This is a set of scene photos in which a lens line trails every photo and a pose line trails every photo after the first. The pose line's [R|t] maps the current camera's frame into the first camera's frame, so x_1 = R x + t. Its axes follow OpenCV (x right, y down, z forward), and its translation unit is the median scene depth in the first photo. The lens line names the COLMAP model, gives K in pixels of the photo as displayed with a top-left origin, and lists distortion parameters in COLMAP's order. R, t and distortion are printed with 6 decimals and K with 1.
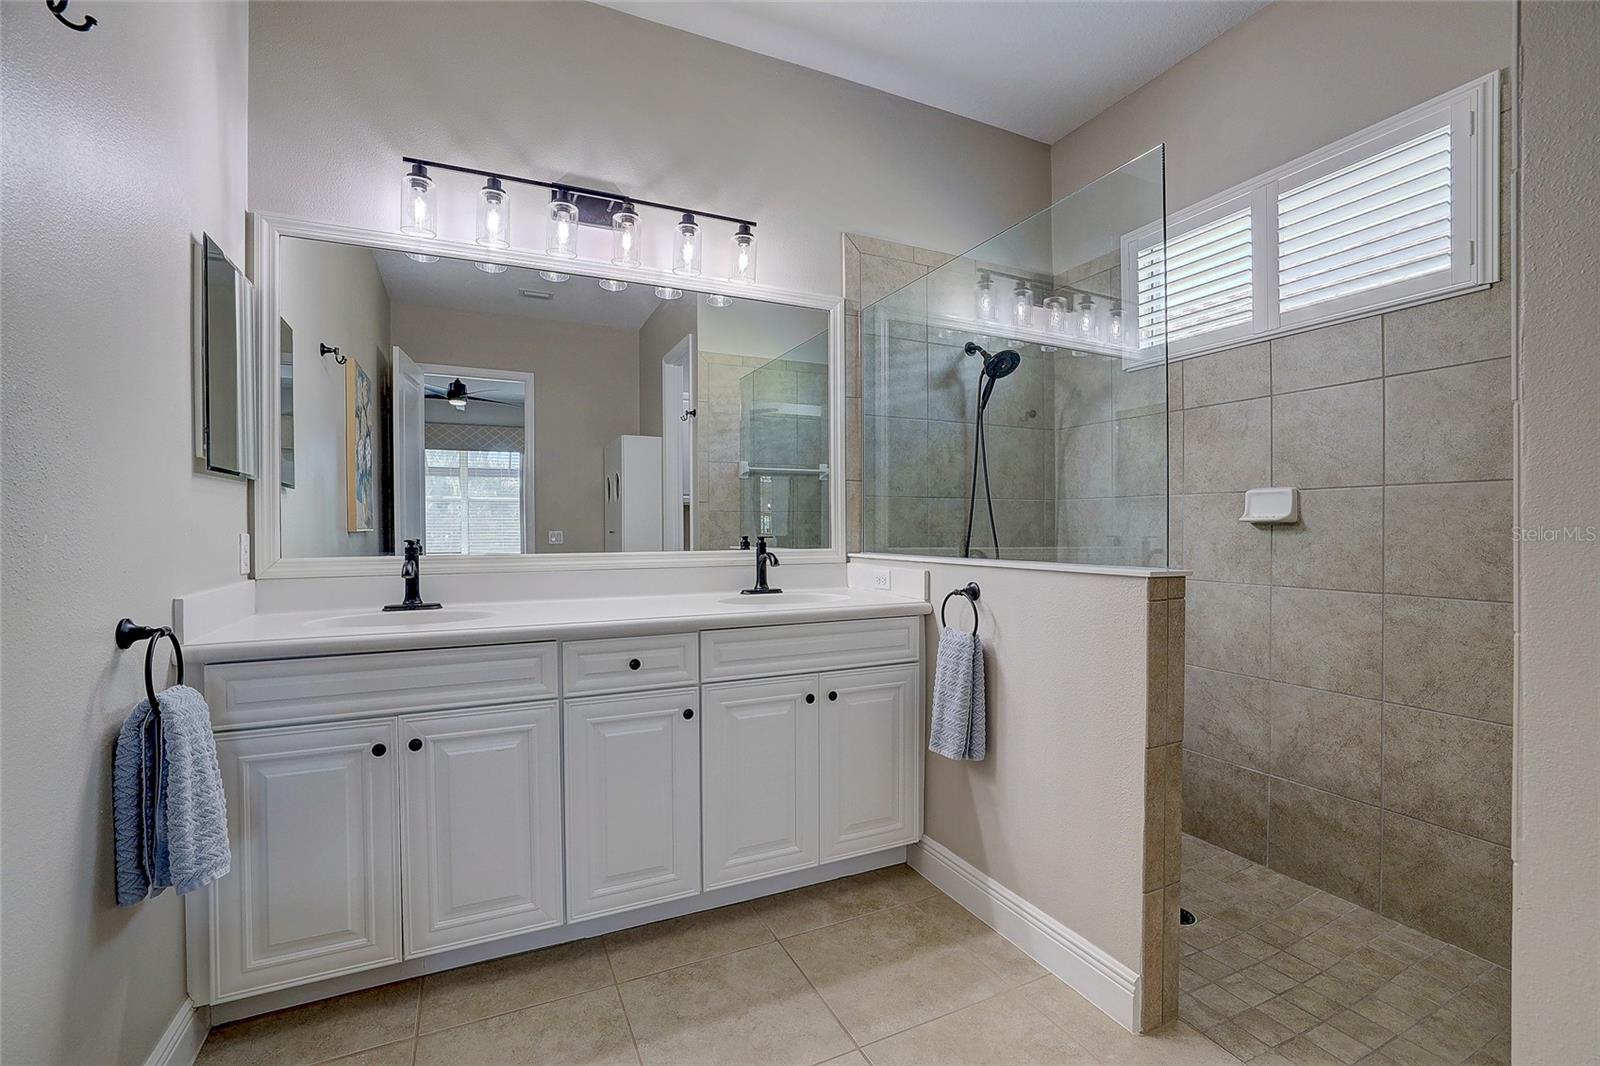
lens RADIAL K [[741.7, 0, 811.2], [0, 741.7, 529.5], [0, 0, 1]] dist [-0.027441, 0.000656]
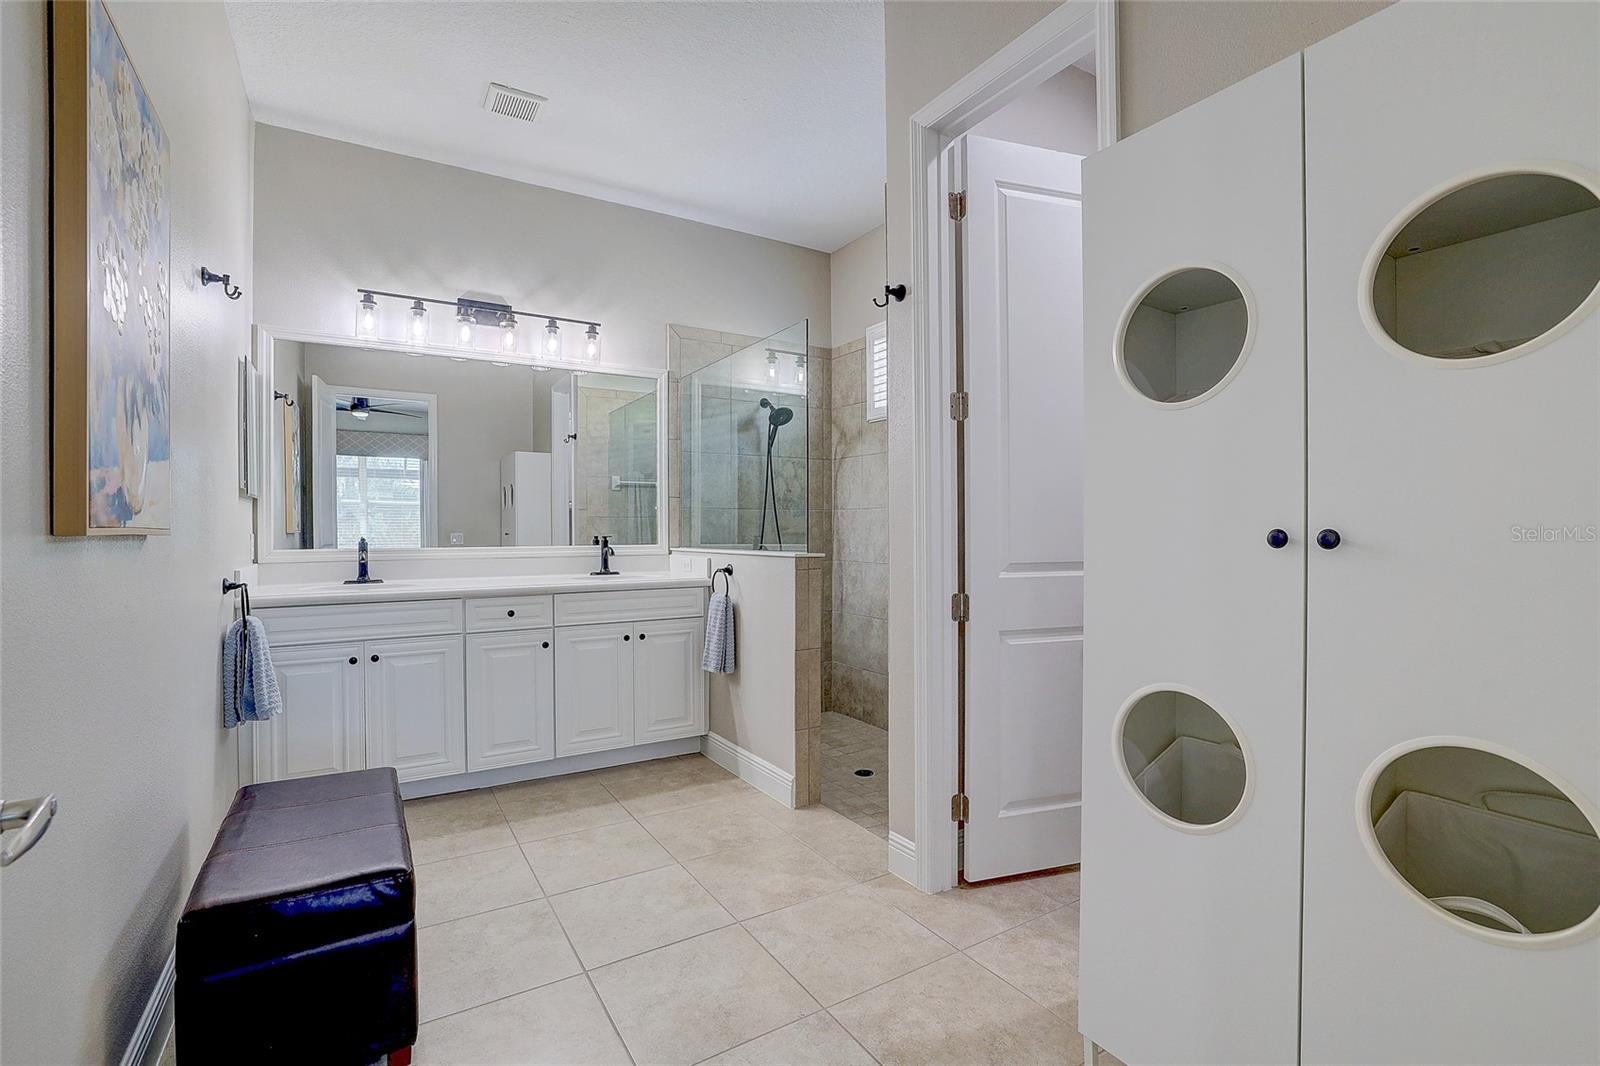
lens RADIAL K [[741.7, 0, 801.3], [0, 741.7, 531.3], [0, 0, 1]] dist [-0.027441, 0.000656]
pose [[0.994337, 0.000422, 0.106274, 0.189730], [-0.000391, 1.000000, -0.000308, 0.000218], [-0.106274, 0.000264, 0.994337, -0.579340]]
